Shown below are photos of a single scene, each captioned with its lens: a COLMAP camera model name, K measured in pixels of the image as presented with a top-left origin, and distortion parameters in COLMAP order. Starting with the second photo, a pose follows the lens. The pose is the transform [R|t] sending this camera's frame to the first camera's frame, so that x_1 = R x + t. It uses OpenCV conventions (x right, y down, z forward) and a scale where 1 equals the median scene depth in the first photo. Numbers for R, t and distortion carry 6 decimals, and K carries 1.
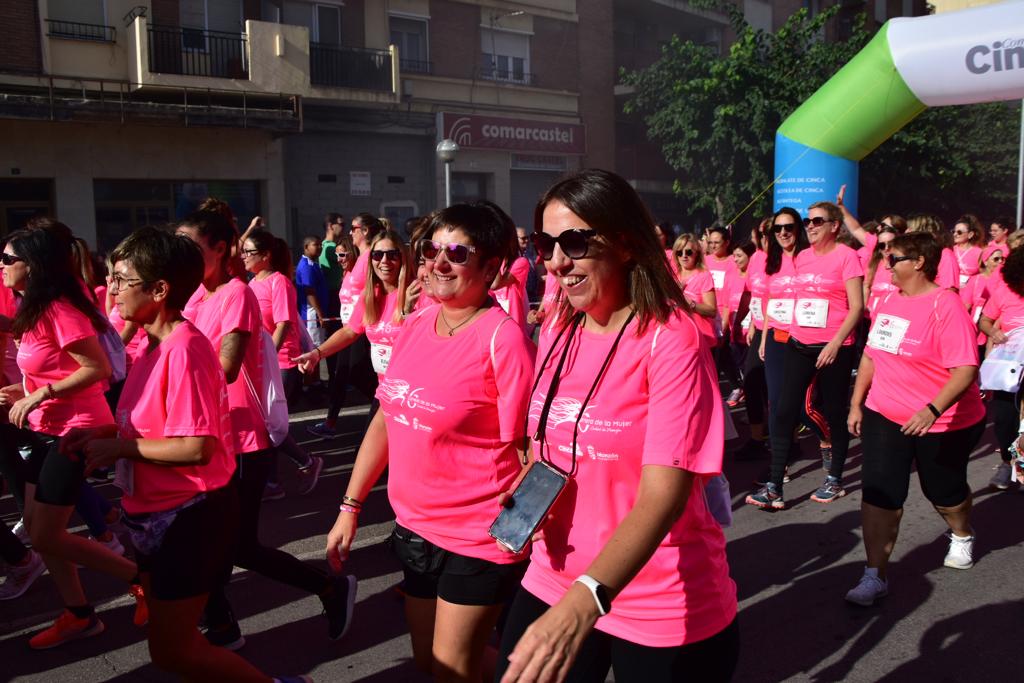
lens RADIAL K [[867.9, 0, 502.1], [0, 867.9, 338.3], [0, 0, 1]] dist [-0.156389, 0.145844]
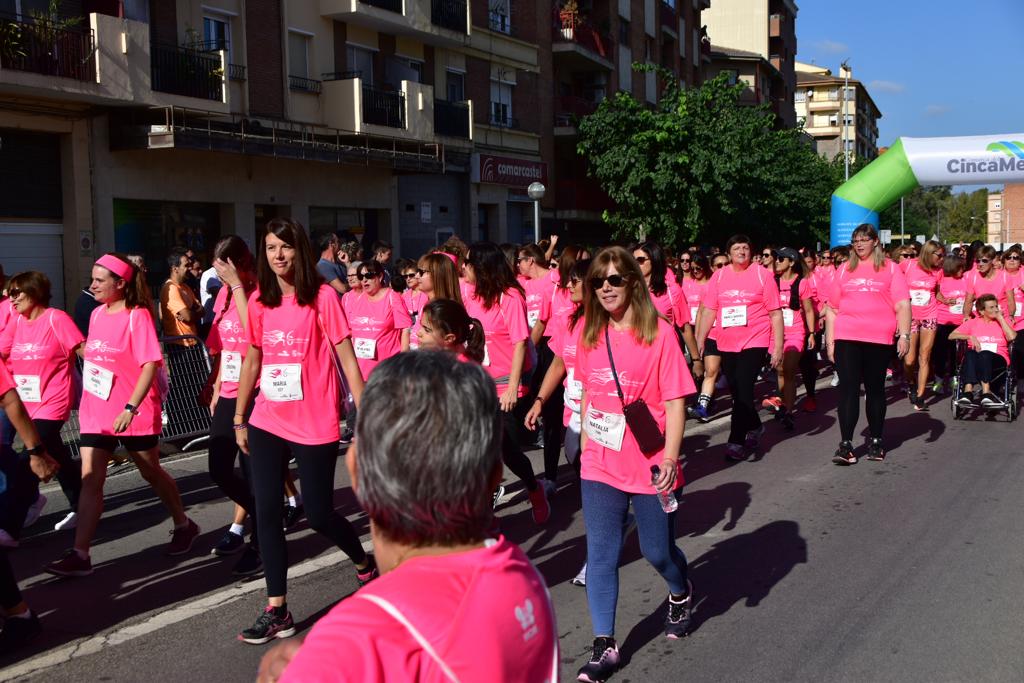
lens RADIAL K [[1300.4, 0, 500.7], [0, 1300.4, 330.4], [0, 0, 1]] dist [0.013925, 0.000000]
pose [[0.898754, -0.022446, 0.437879, -0.834708], [0.051885, 0.997116, -0.055380, 0.081848], [-0.435373, 0.072492, 0.897327, -0.609669]]
